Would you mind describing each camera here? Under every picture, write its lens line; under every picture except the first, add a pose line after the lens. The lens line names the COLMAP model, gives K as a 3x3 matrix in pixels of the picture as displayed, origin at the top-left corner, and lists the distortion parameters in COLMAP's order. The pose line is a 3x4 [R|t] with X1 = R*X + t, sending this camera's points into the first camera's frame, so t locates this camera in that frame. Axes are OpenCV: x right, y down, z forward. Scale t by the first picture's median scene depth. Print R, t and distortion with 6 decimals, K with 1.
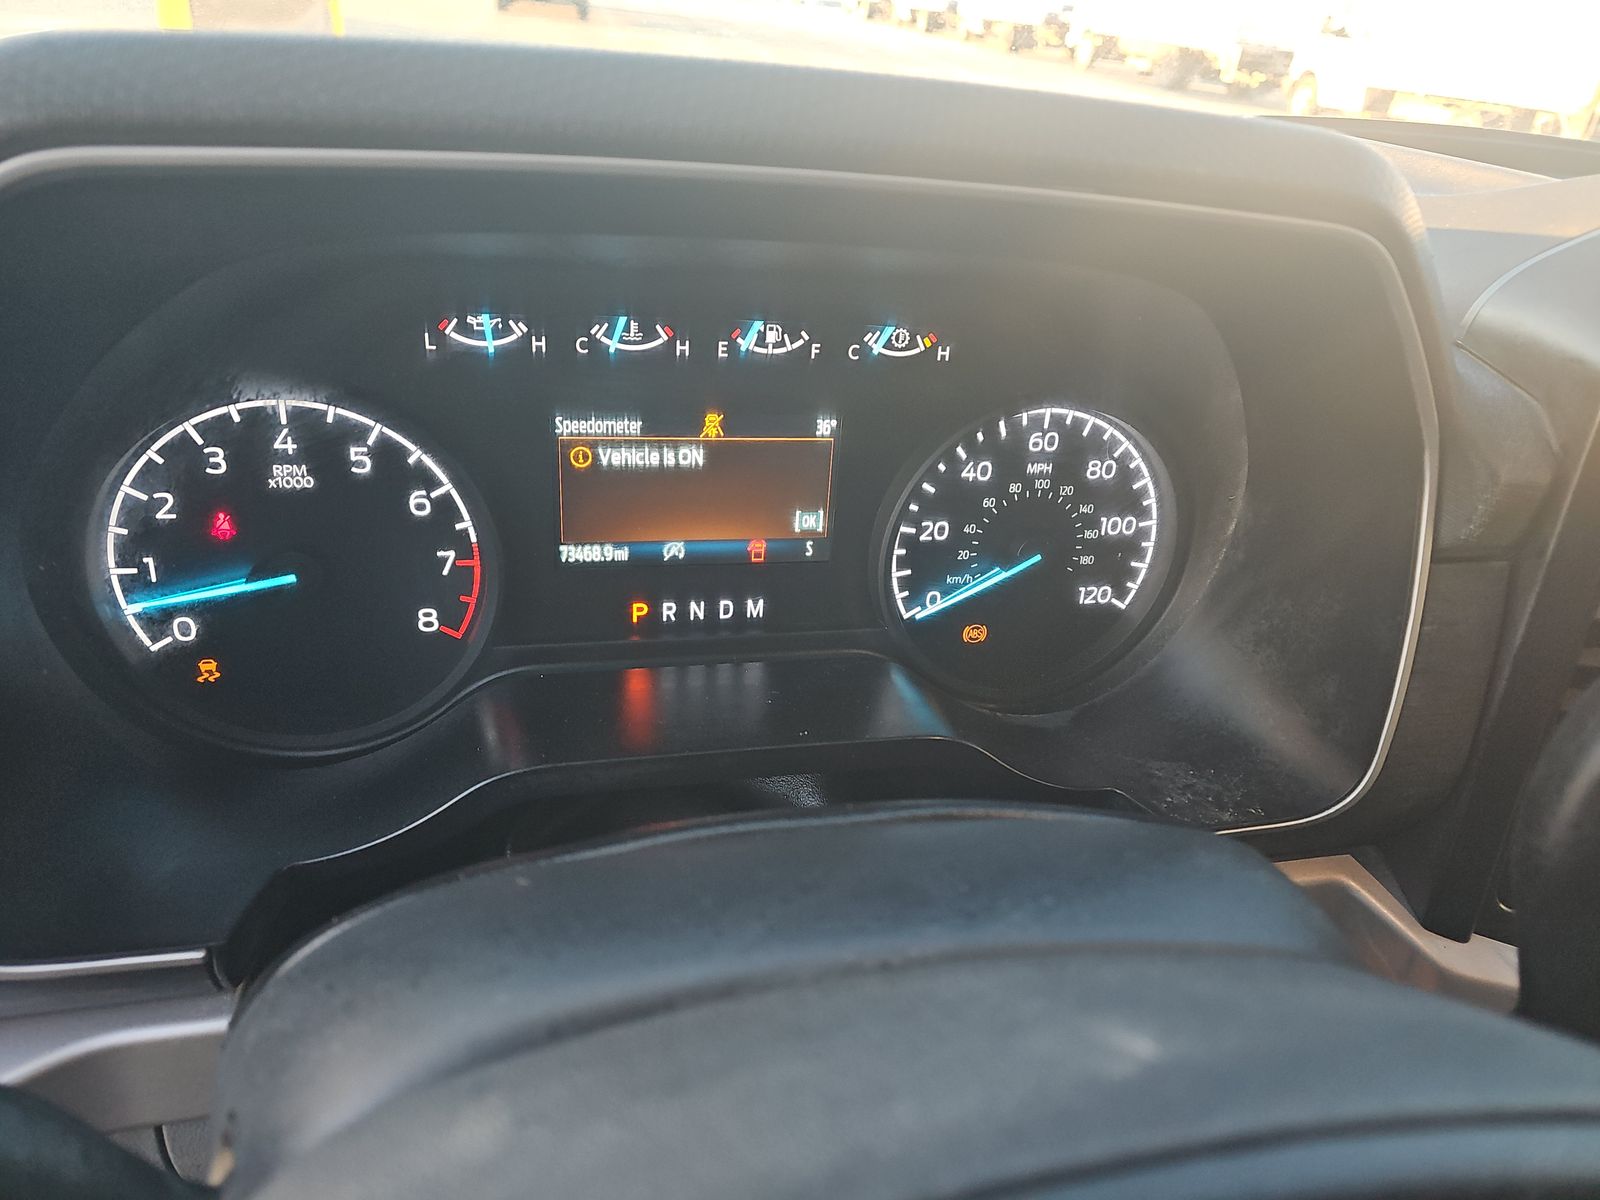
lens RADIAL K [[1028.7, 0, 730.4], [0, 1028.7, 608.3], [0, 0, 1]] dist [0.074426, -0.061301]
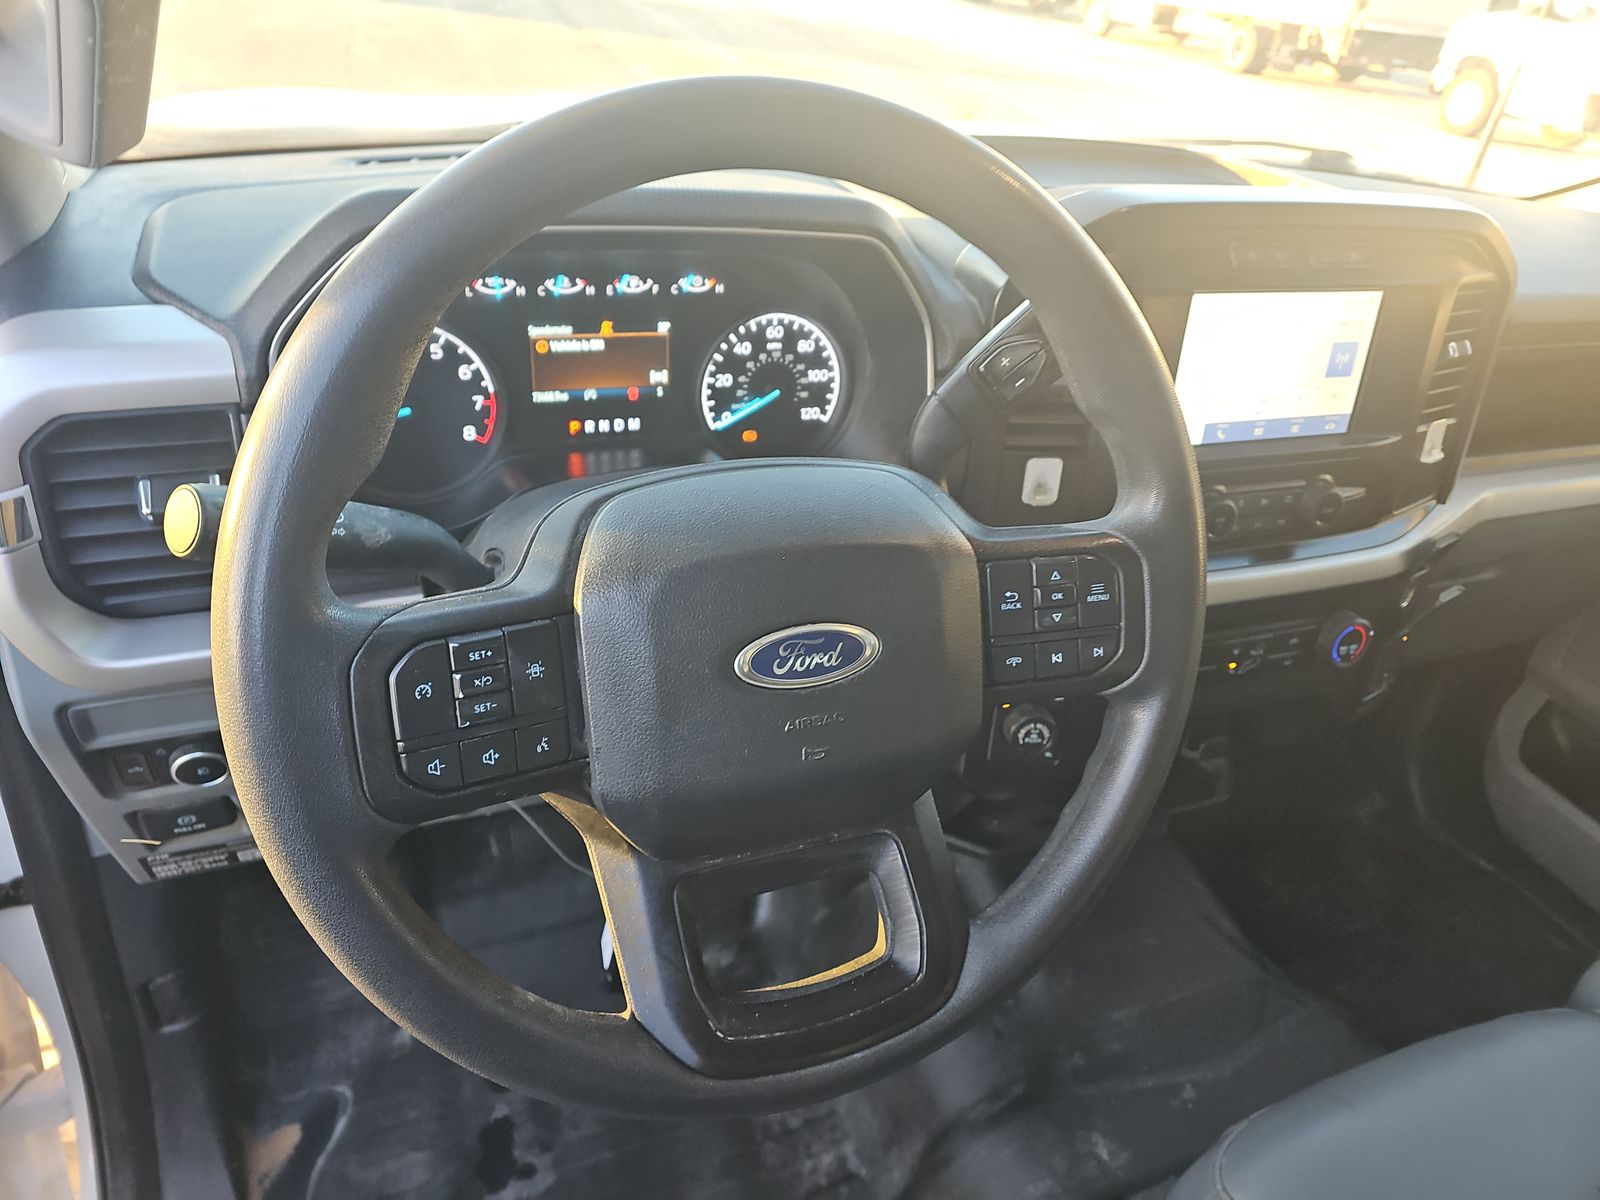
lens RADIAL K [[1053.8, 0, 752.2], [0, 1053.8, 585.5], [0, 0, 1]] dist [0.028032, -0.001800]
pose [[0.985745, -0.072250, 0.151943, -0.080829], [0.064382, 0.996348, 0.056083, 0.206846], [-0.155440, -0.045501, 0.986797, -1.010777]]
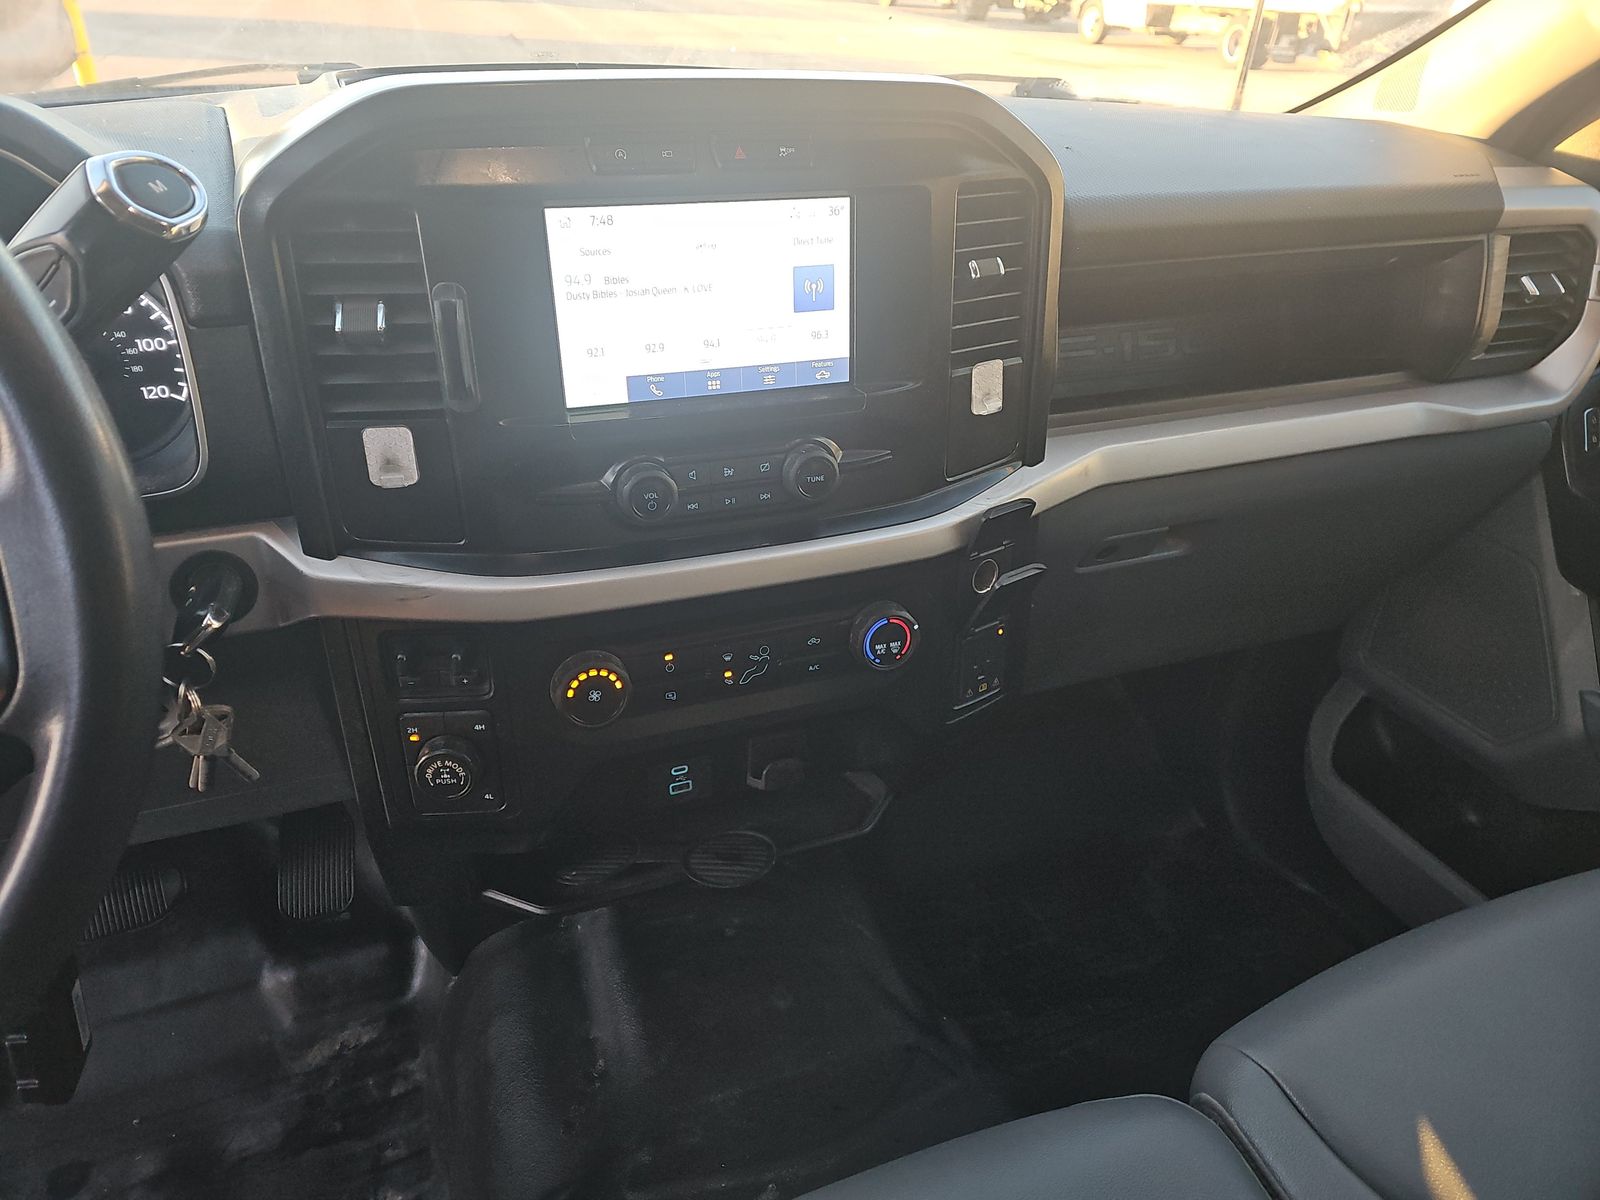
lens RADIAL K [[1028.7, 0, 730.4], [0, 1028.7, 608.3], [0, 0, 1]] dist [0.074426, -0.061301]
pose [[0.988645, -0.121806, 0.088006, 1.130893], [0.118684, 0.992130, 0.039902, 0.385141], [-0.092174, -0.029004, 0.995320, -0.728072]]
